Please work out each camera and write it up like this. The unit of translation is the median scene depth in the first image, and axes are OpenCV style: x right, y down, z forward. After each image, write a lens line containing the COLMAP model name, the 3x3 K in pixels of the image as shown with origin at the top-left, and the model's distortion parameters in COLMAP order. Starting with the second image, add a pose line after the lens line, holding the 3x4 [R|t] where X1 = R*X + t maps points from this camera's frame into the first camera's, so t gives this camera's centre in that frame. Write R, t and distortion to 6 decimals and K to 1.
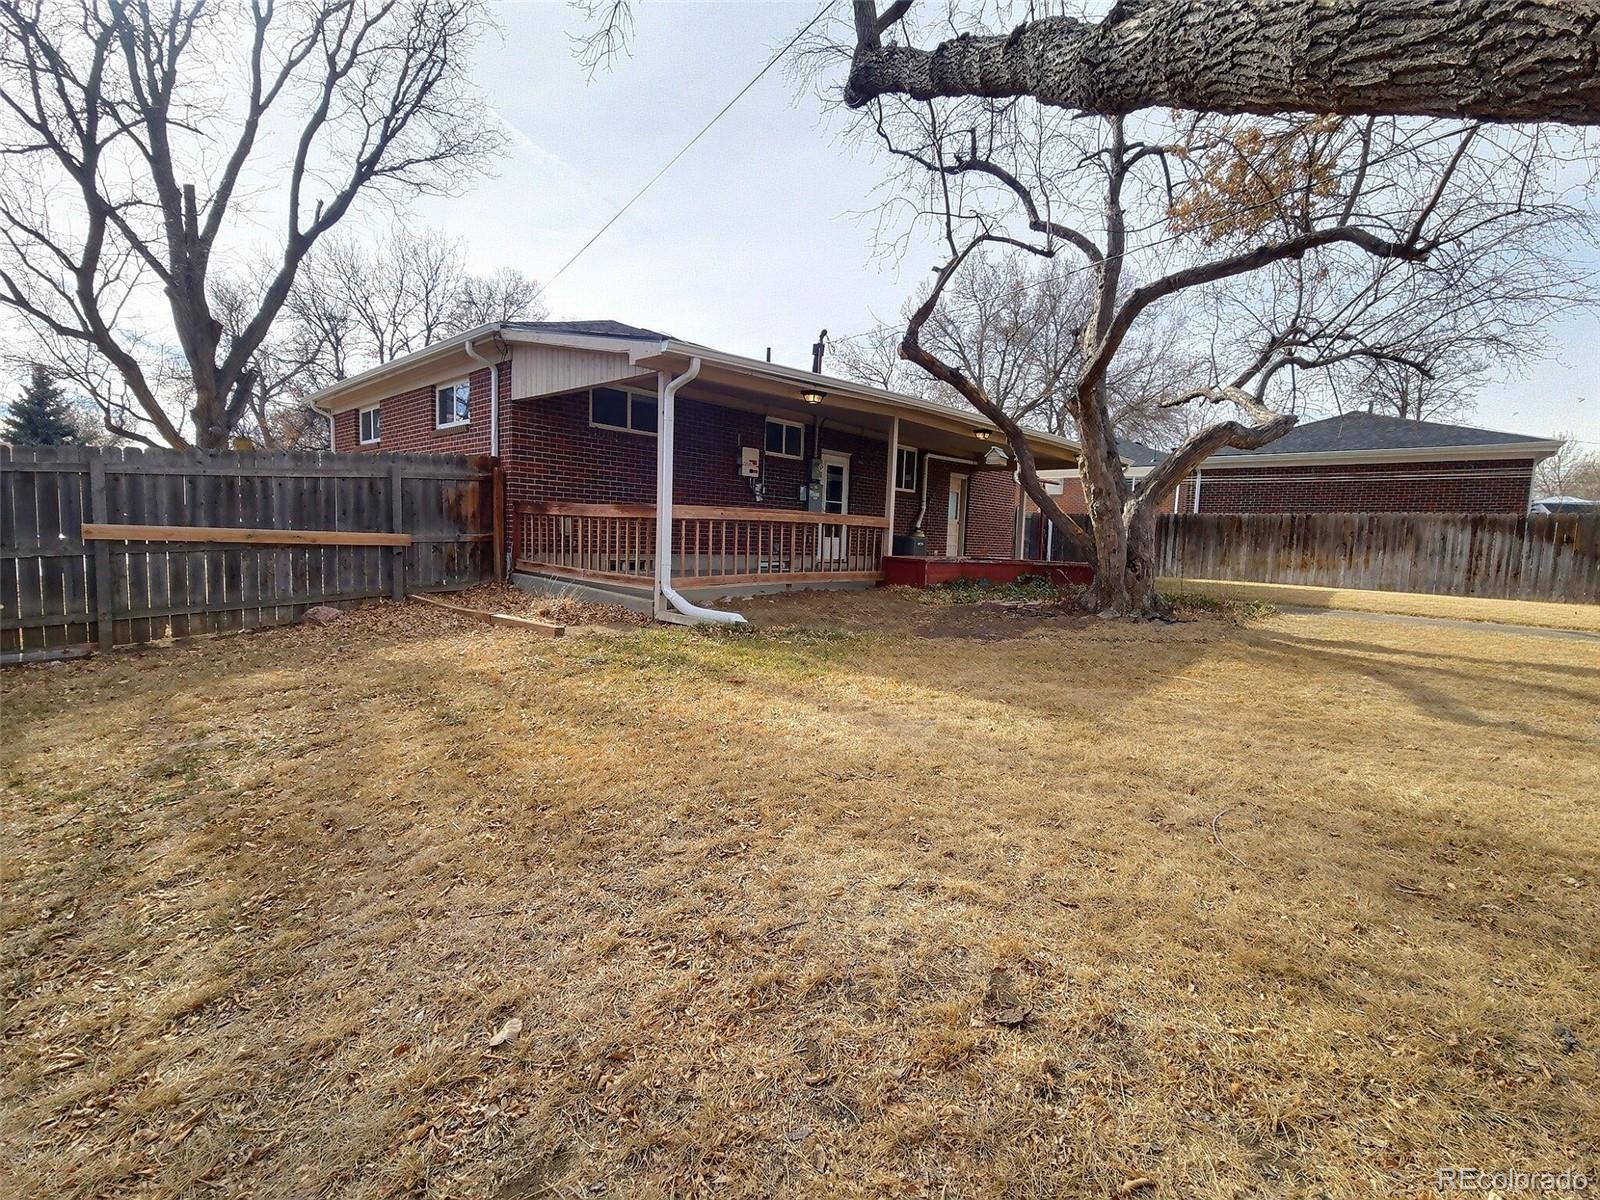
lens RADIAL K [[706.7, 0, 807.8], [0, 706.7, 606.8], [0, 0, 1]] dist [0.009807, -0.007203]
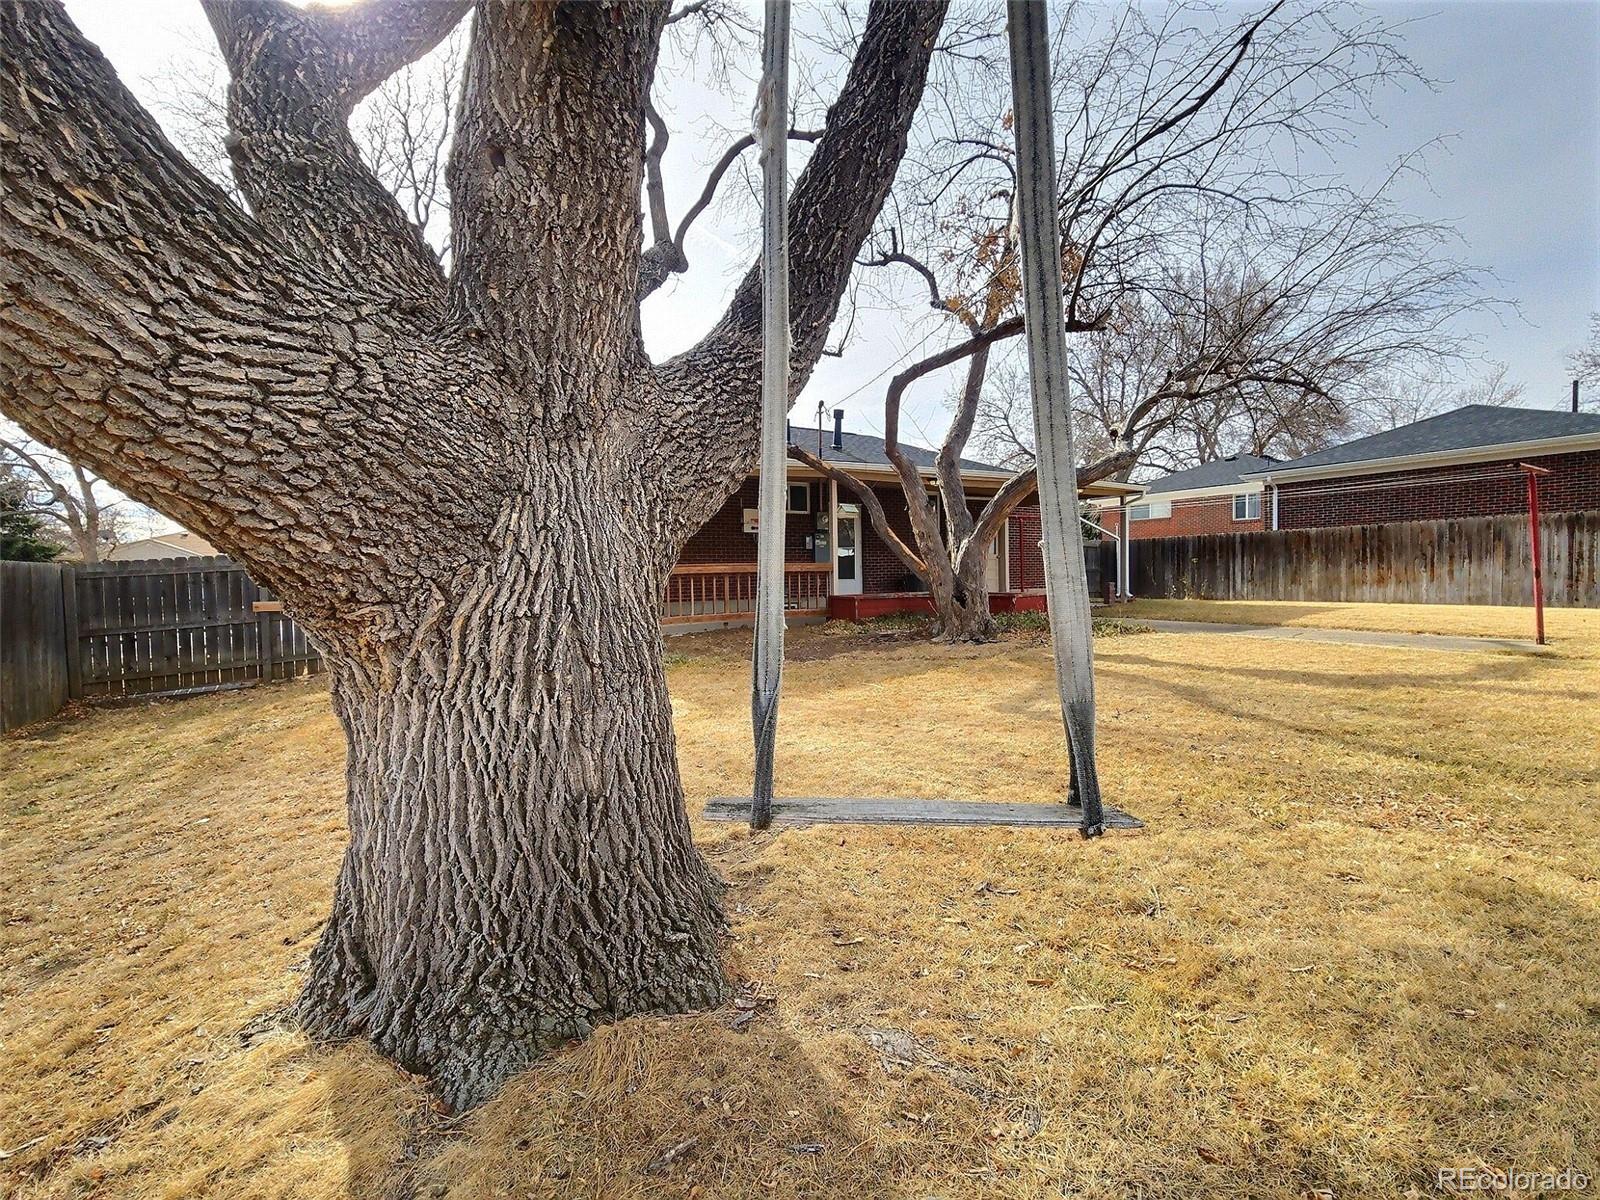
lens RADIAL K [[706.7, 0, 807.8], [0, 706.7, 606.8], [0, 0, 1]] dist [0.009807, -0.007203]
pose [[0.966442, -0.044762, -0.252954, 0.229150], [0.030219, 0.997675, -0.061090, 0.010663], [0.255100, 0.051396, 0.965548, -0.083304]]
